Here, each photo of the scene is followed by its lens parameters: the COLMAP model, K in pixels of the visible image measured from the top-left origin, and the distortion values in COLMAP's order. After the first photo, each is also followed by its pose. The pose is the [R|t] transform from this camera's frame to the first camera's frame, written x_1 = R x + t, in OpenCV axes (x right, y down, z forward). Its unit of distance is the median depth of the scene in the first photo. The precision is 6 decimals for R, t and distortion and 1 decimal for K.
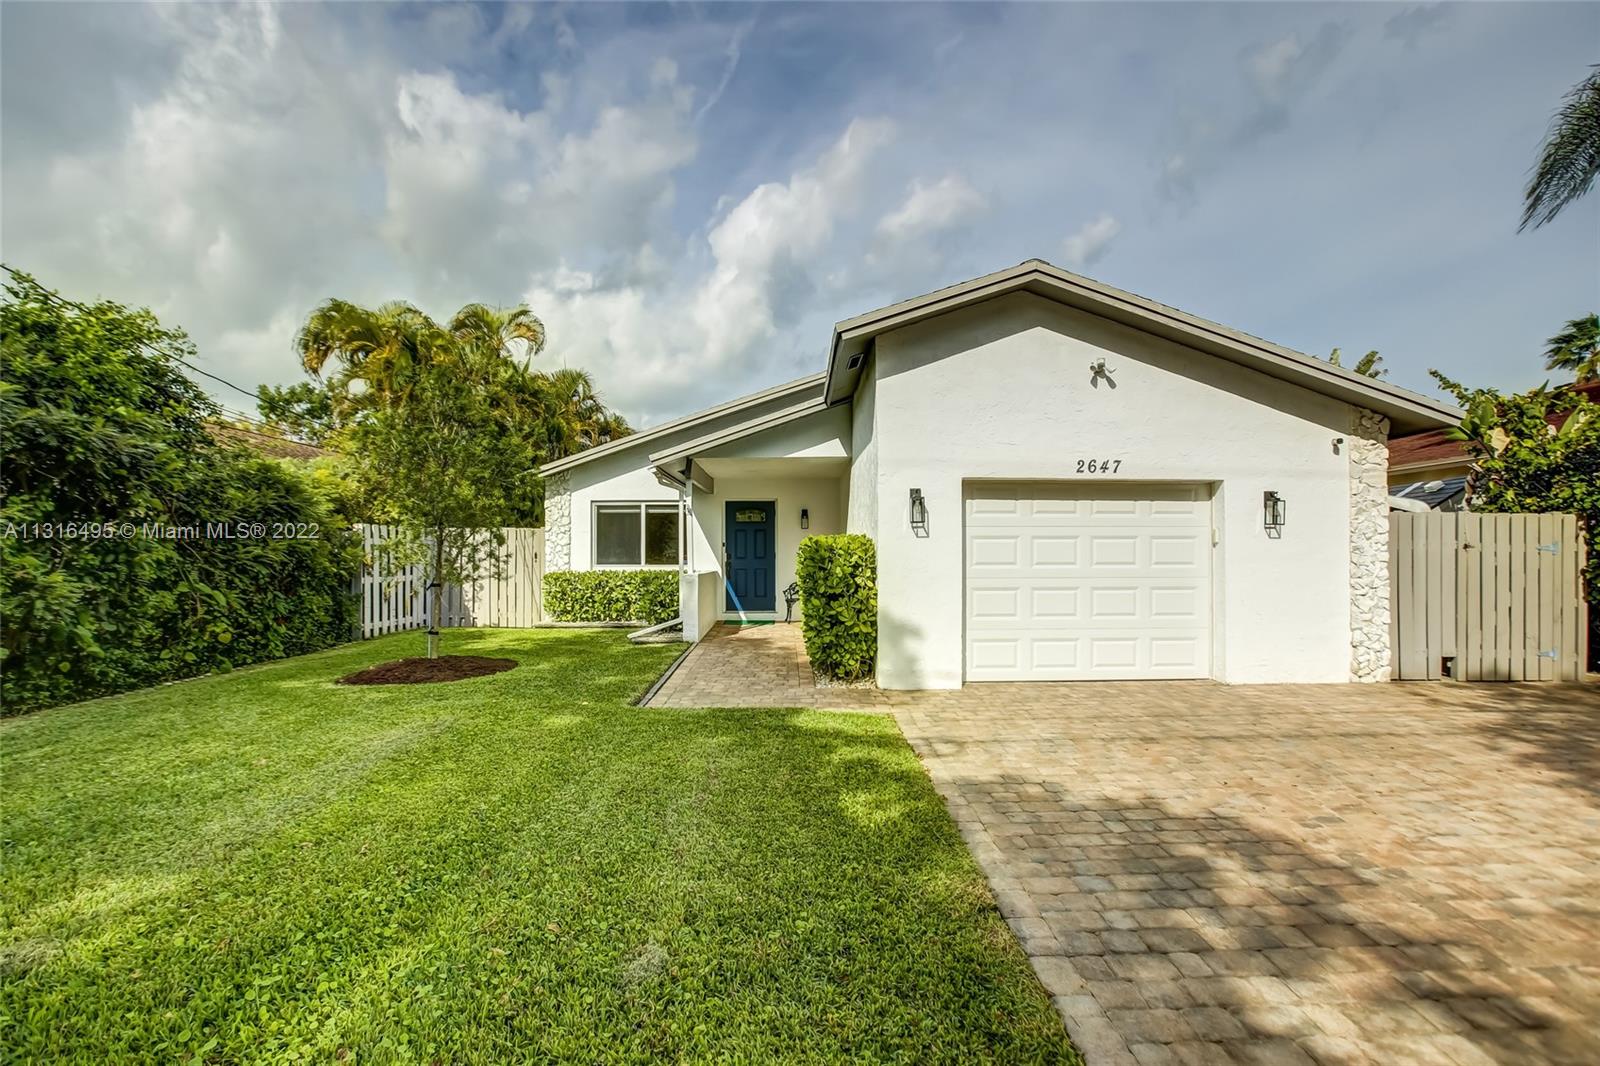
lens RADIAL K [[742.1, 0, 806.1], [0, 742.1, 534.9], [0, 0, 1]] dist [-0.029817, -0.000147]
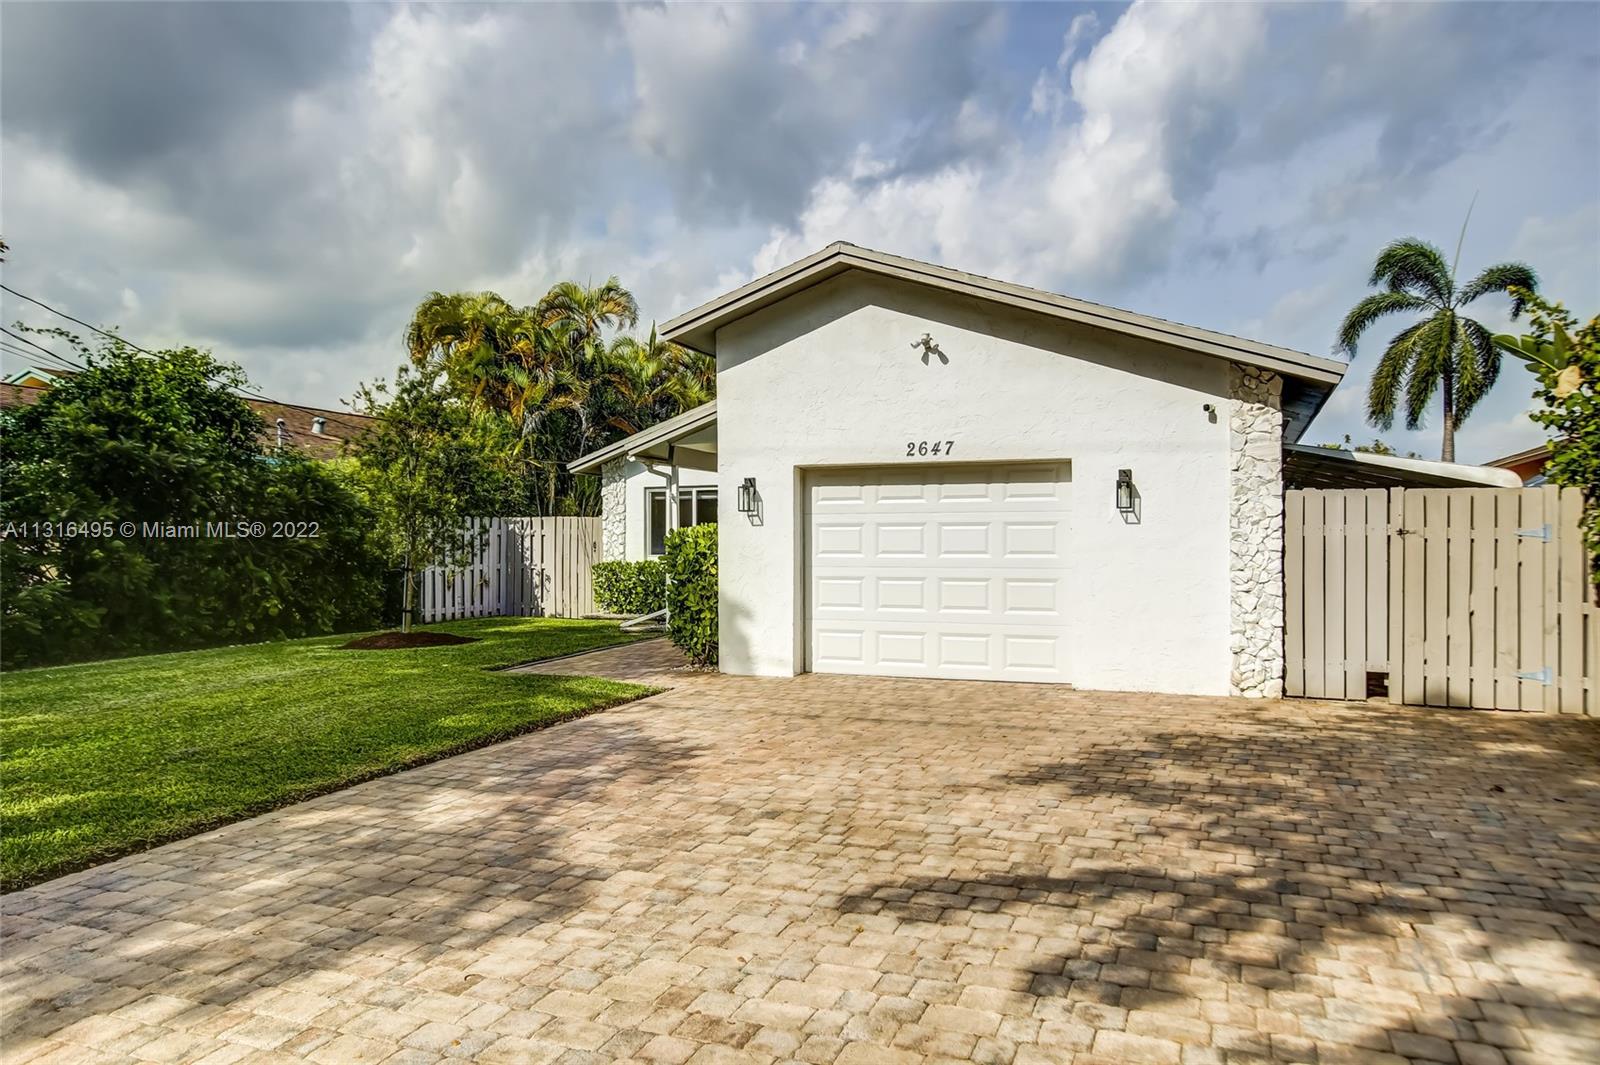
lens RADIAL K [[1079.1, 0, 797.3], [0, 1079.1, 534.6], [0, 0, 1]] dist [-0.002406, -0.003815]
pose [[0.915938, -0.003628, -0.401302, 0.779312], [0.009909, 0.999859, 0.013577, -0.003523], [0.401197, -0.016412, 0.915845, -0.321336]]
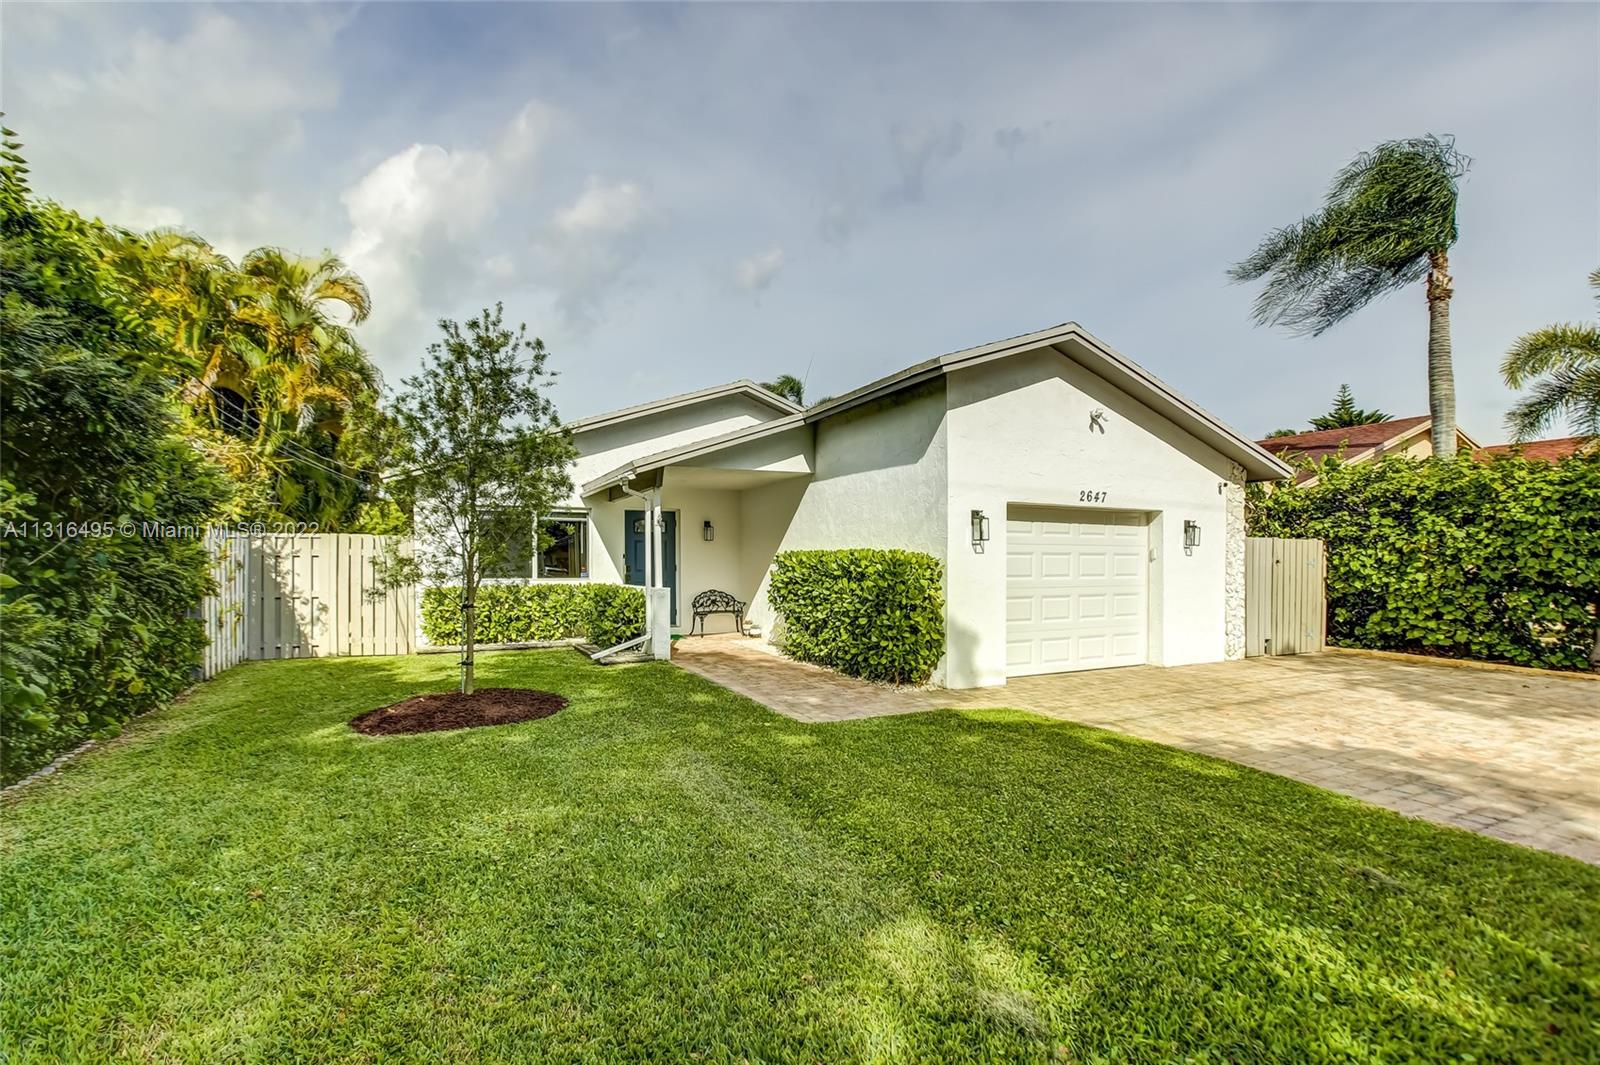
lens RADIAL K [[742.1, 0, 814.3], [0, 742.1, 547.3], [0, 0, 1]] dist [-0.029817, -0.000147]
pose [[0.898461, 0.010828, 0.438920, -0.552631], [-0.012501, 0.999921, 0.000923, -0.003197], [-0.438876, -0.006316, 0.898526, 0.094749]]
